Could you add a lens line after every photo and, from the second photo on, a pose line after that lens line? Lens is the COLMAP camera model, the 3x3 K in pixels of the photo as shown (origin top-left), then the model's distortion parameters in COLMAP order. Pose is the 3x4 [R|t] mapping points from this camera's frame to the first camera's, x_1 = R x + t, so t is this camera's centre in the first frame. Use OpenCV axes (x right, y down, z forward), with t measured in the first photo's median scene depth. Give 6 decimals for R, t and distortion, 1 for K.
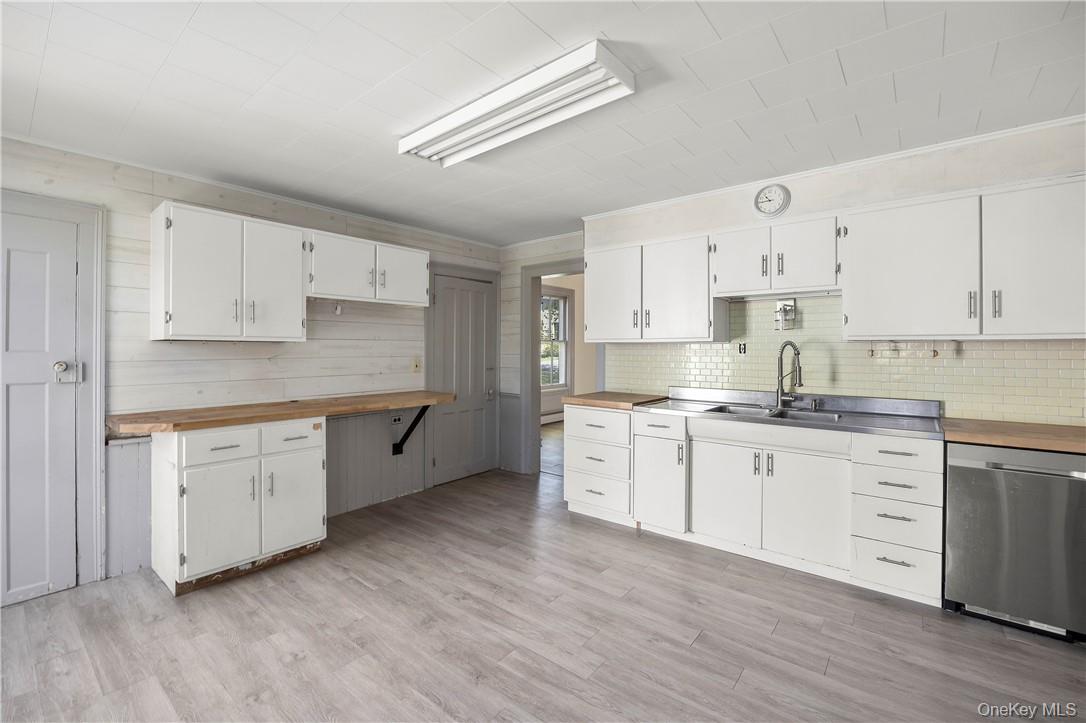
lens RADIAL K [[468.1, 0, 544.9], [0, 468.1, 351.0], [0, 0, 1]] dist [-0.012600, 0.000340]
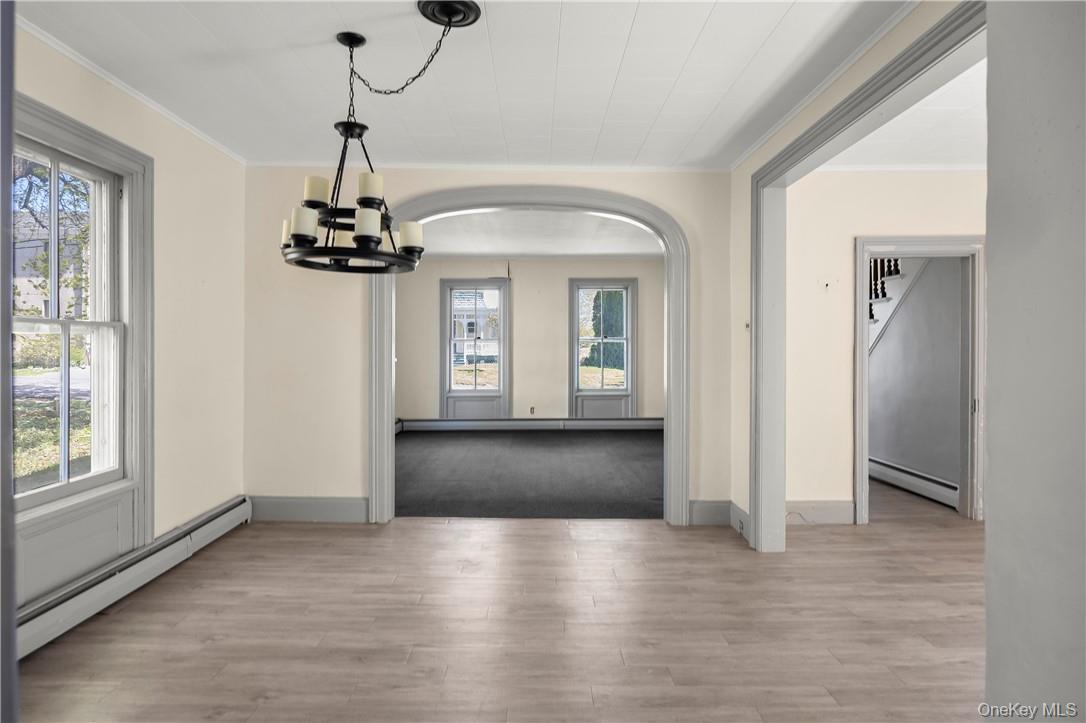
lens RADIAL K [[648.6, 0, 543.2], [0, 648.6, 349.7], [0, 0, 1]] dist [-0.000109, 0.000018]
pose [[0.779975, -0.008380, 0.625754, -0.012187], [0.006250, 0.999965, 0.005601, -0.014570], [-0.625779, -0.000458, 0.780000, 1.414185]]
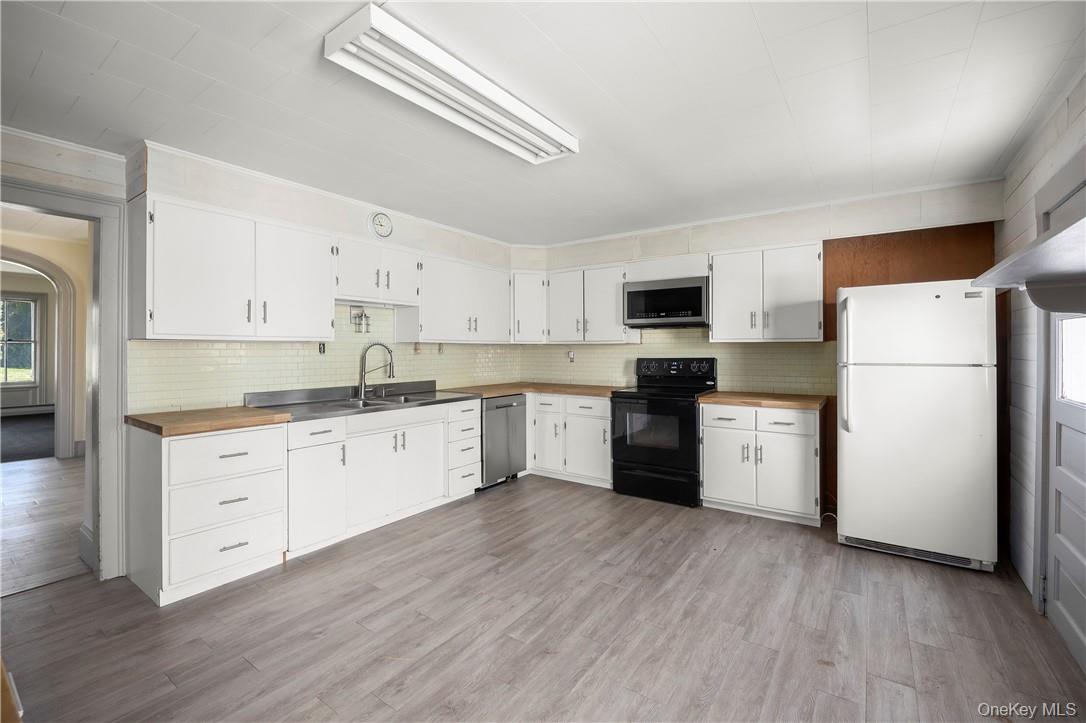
lens RADIAL K [[463.6, 0, 545.2], [0, 463.6, 354.9], [0, 0, 1]] dist [-0.014808, 0.000691]
pose [[-0.064864, -0.016032, 0.997765, -0.731771], [0.004447, 0.999856, 0.016355, -0.006151], [-0.997884, 0.005498, -0.064784, 0.651029]]
